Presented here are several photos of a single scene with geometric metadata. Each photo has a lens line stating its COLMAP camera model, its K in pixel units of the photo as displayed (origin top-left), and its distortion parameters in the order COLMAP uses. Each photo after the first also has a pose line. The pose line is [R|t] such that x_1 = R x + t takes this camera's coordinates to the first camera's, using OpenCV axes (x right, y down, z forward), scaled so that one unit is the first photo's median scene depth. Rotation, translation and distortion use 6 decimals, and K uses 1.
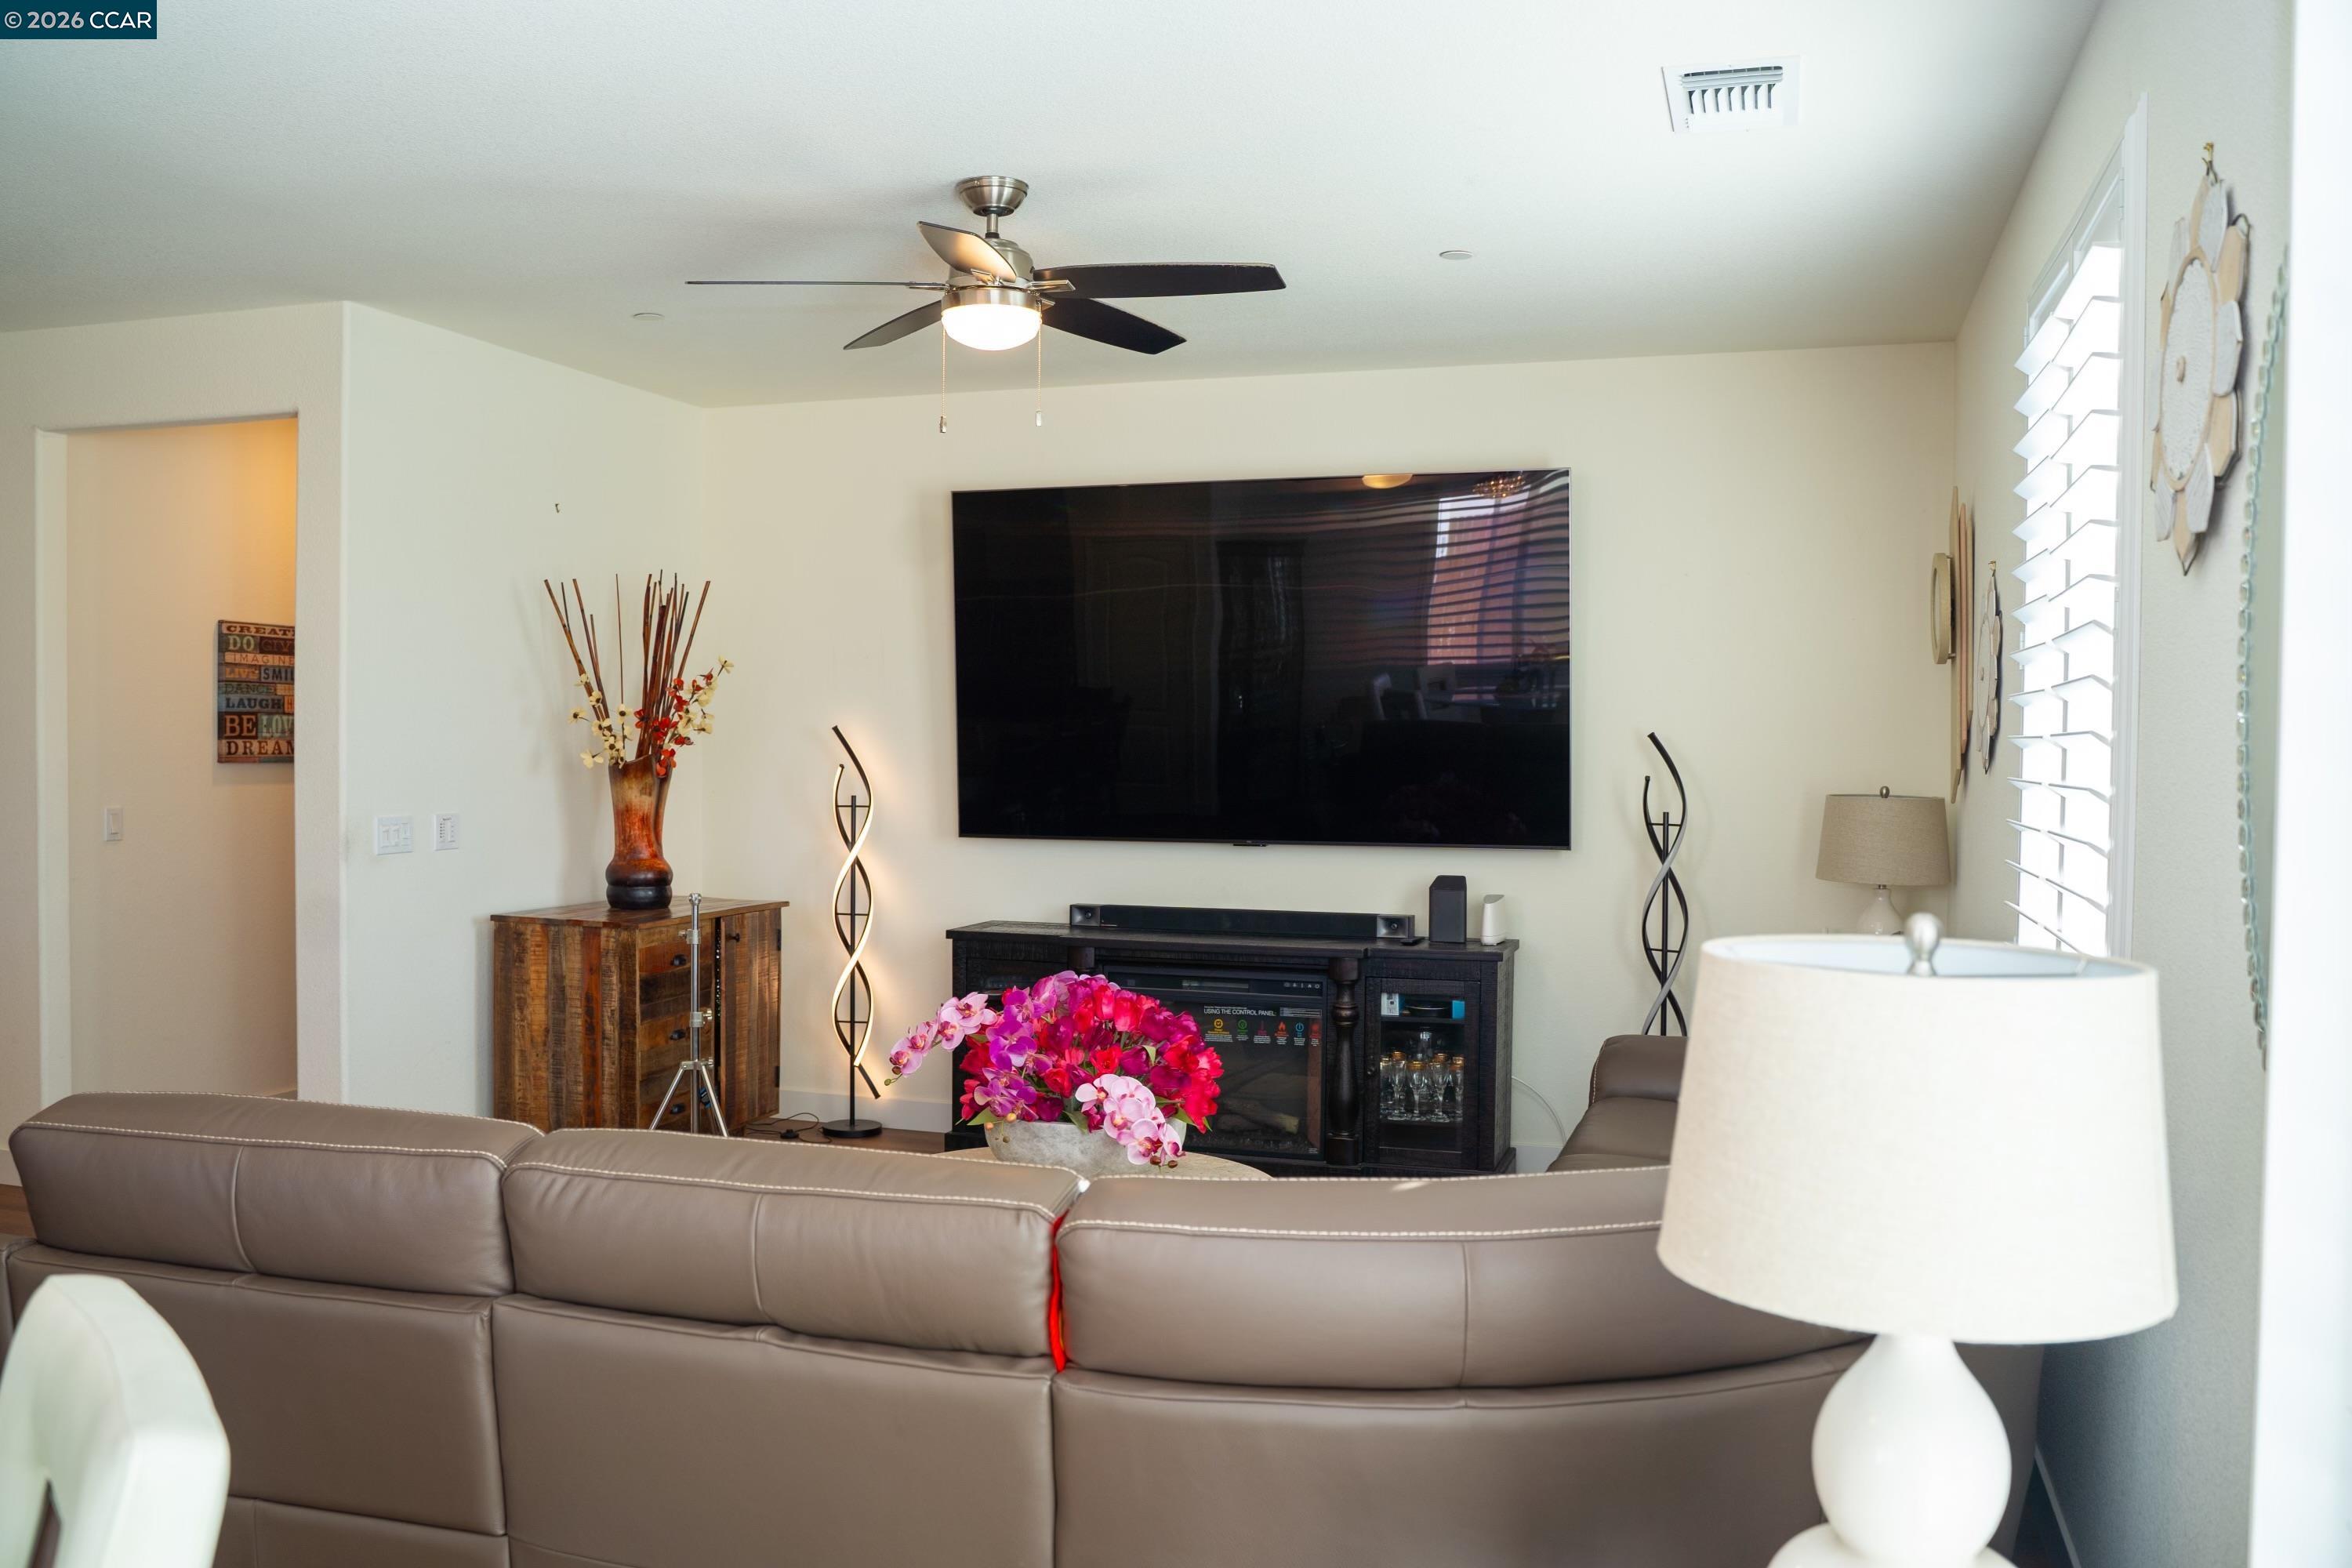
lens RADIAL K [[1899.1, 0, 1176.0], [0, 1899.1, 784.0], [0, 0, 1]] dist [-0.118578, 0.097003]
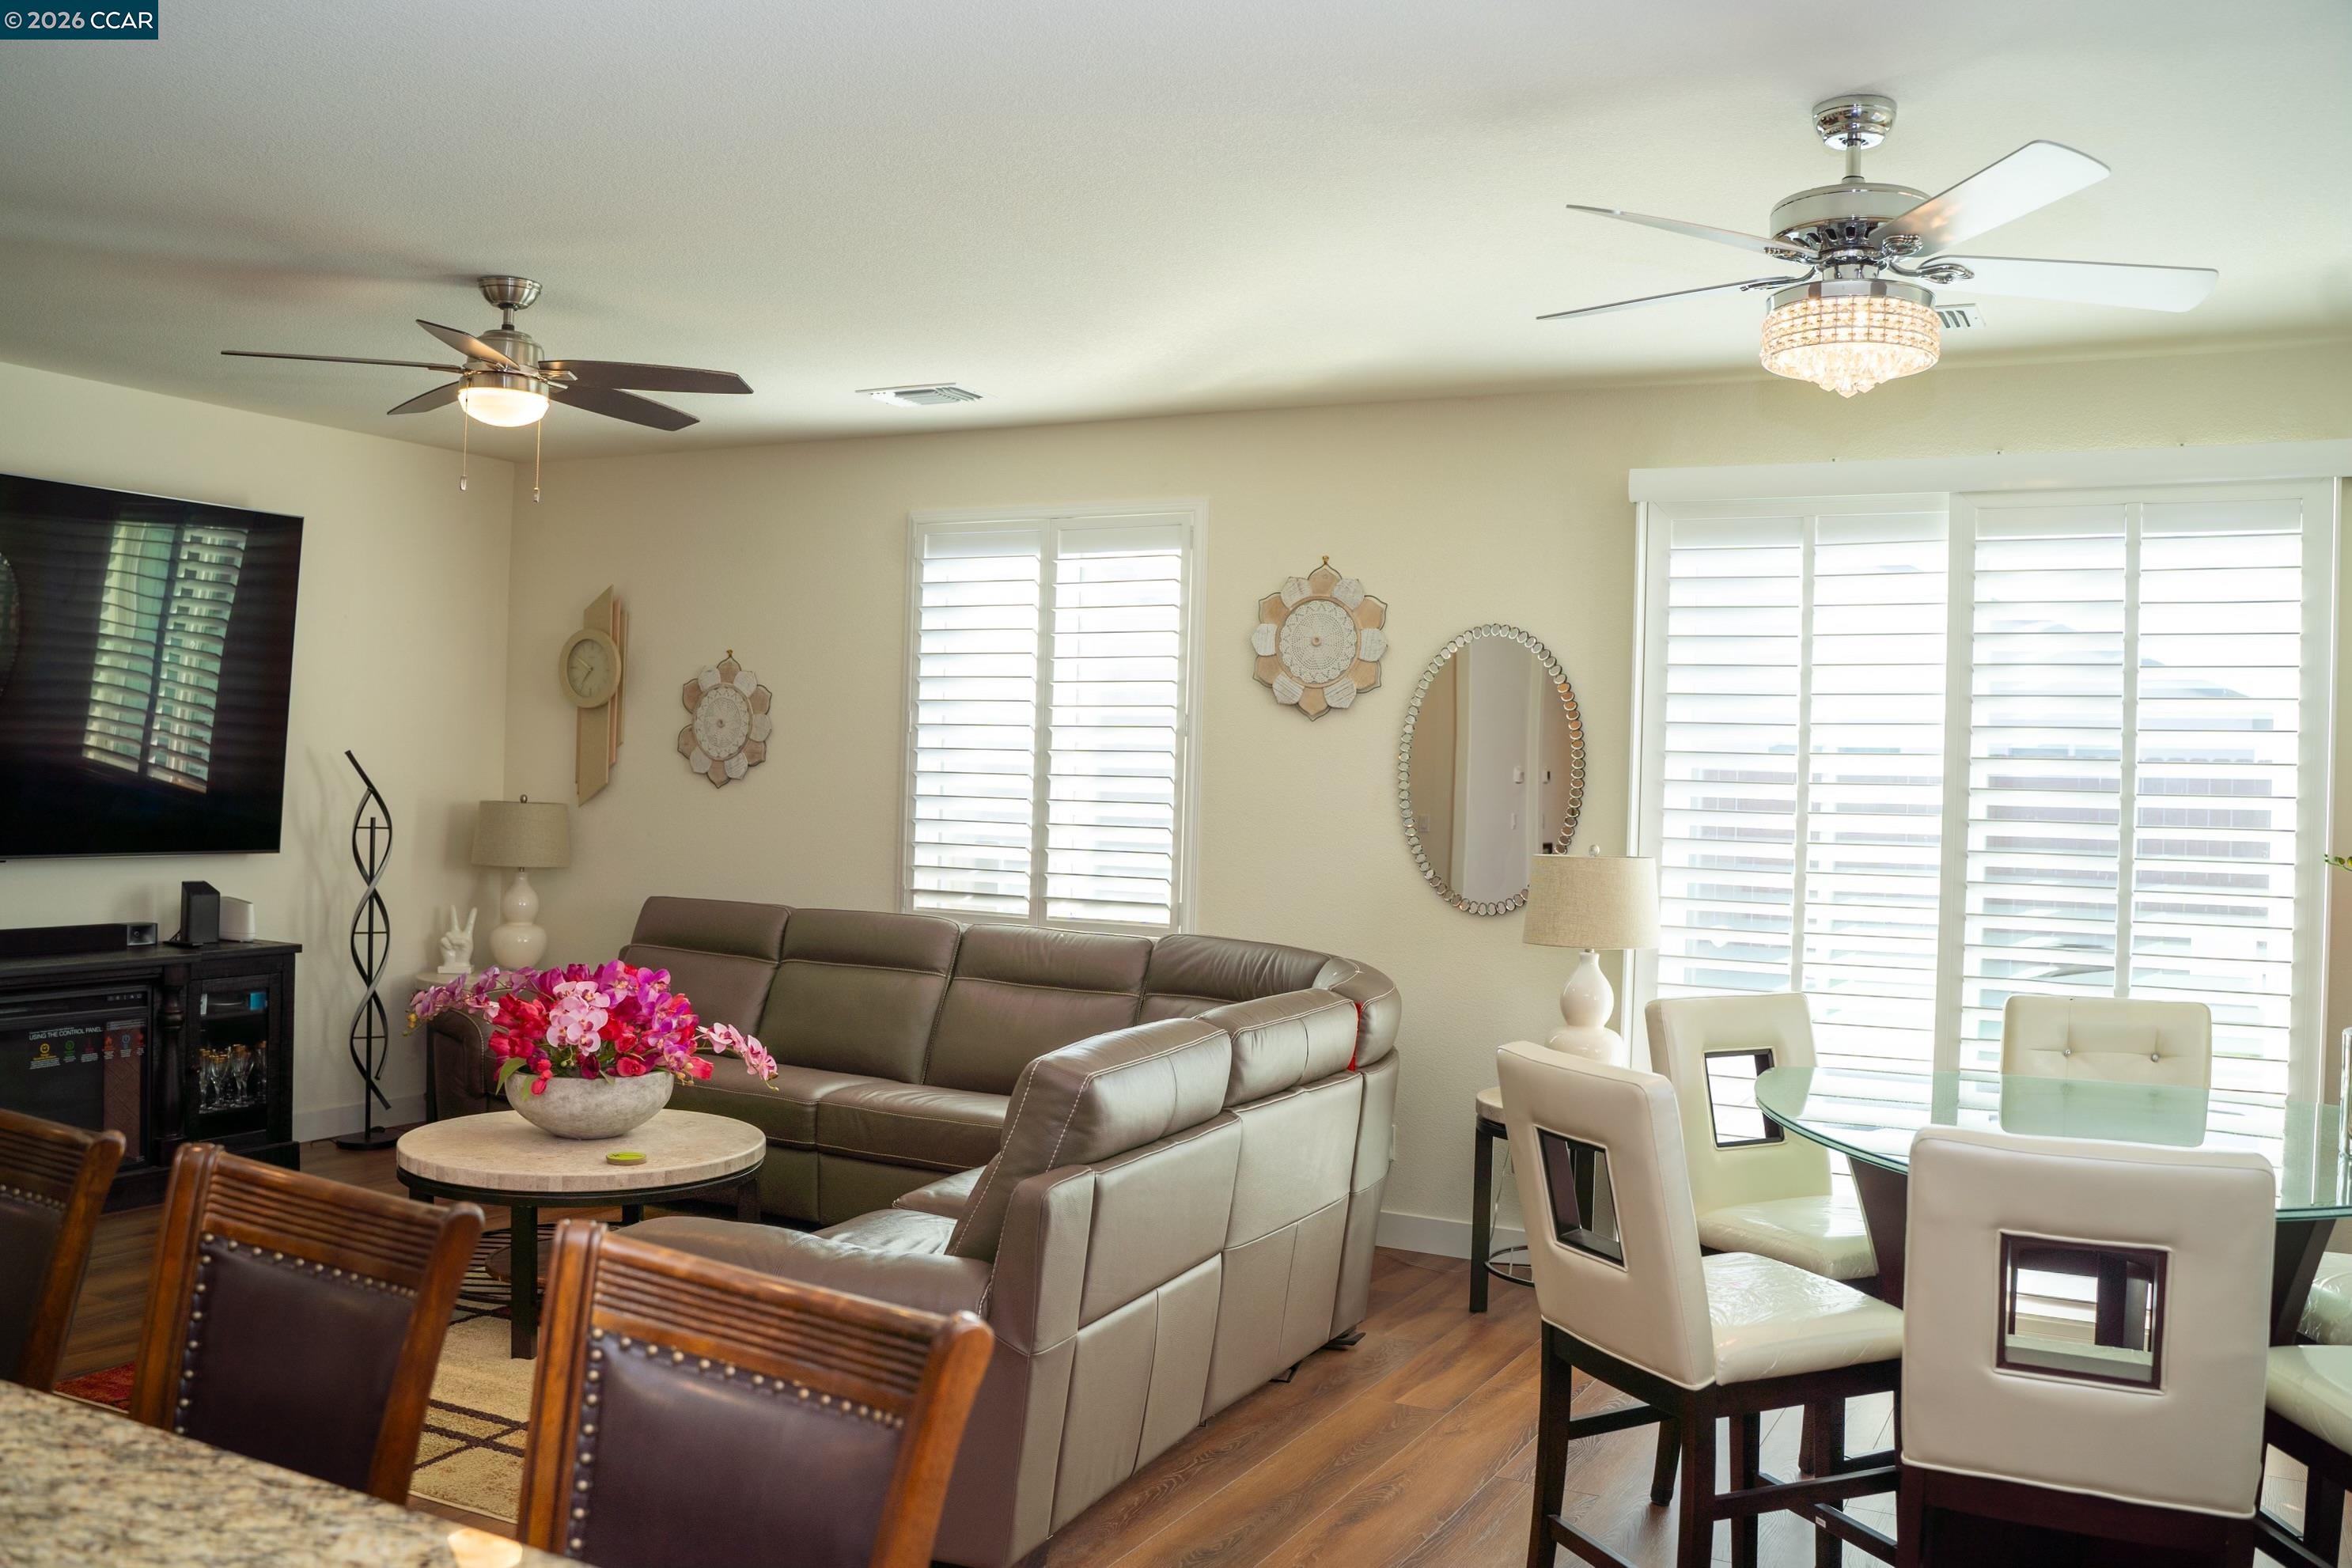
lens RADIAL K [[1915.5, 0, 1183.4], [0, 1915.5, 791.8], [0, 0, 1]] dist [-0.118252, 0.095068]
pose [[0.202870, -0.009839, 0.979156, -0.785531], [-0.001146, 0.999946, 0.010286, -0.013807], [-0.979205, -0.003209, 0.202848, 0.249212]]
